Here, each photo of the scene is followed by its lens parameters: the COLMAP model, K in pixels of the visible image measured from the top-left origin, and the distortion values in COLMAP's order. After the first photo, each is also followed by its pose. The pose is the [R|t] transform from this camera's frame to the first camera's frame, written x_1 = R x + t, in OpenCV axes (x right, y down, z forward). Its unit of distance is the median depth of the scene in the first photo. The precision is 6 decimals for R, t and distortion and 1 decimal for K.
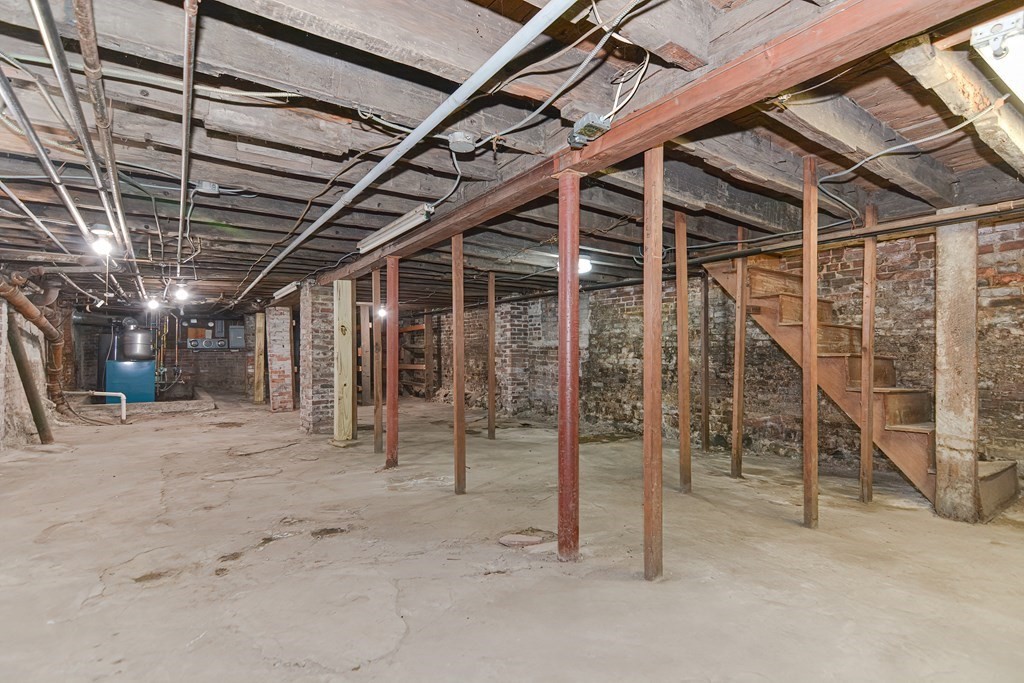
lens RADIAL K [[500.2, 0, 516.4], [0, 500.2, 349.7], [0, 0, 1]] dist [0.016061, -0.002302]
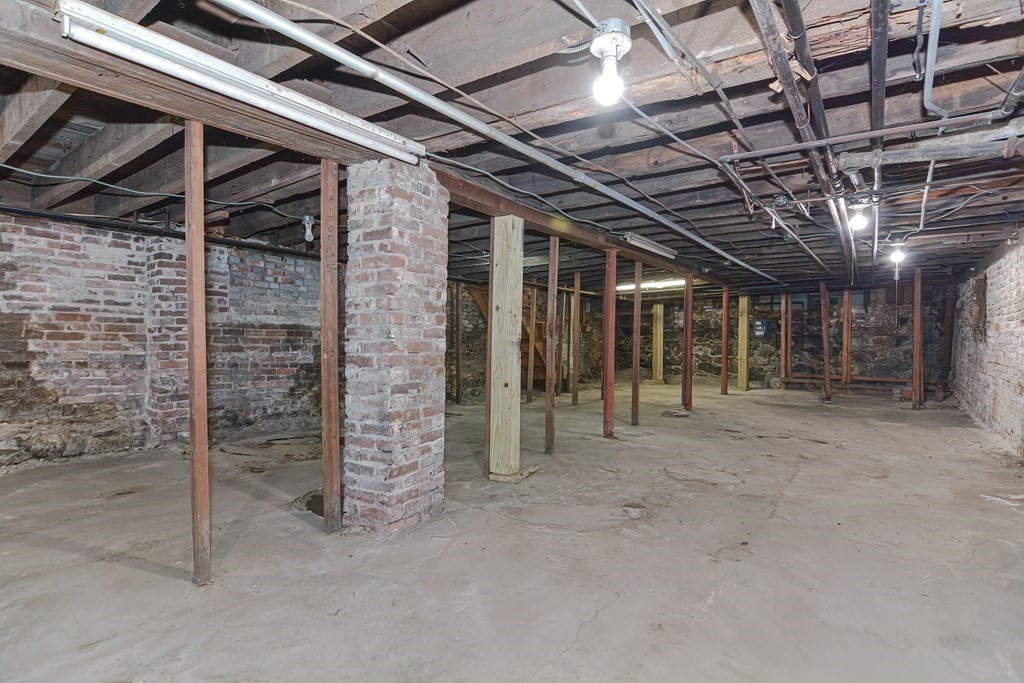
lens RADIAL K [[500.2, 0, 516.1], [0, 500.2, 341.8], [0, 0, 1]] dist [0.016061, -0.002302]
pose [[-0.333432, -0.005354, 0.942759, -0.697462], [-0.009731, 0.999950, 0.002237, 0.013527], [-0.942724, -0.008428, -0.333468, 0.892424]]
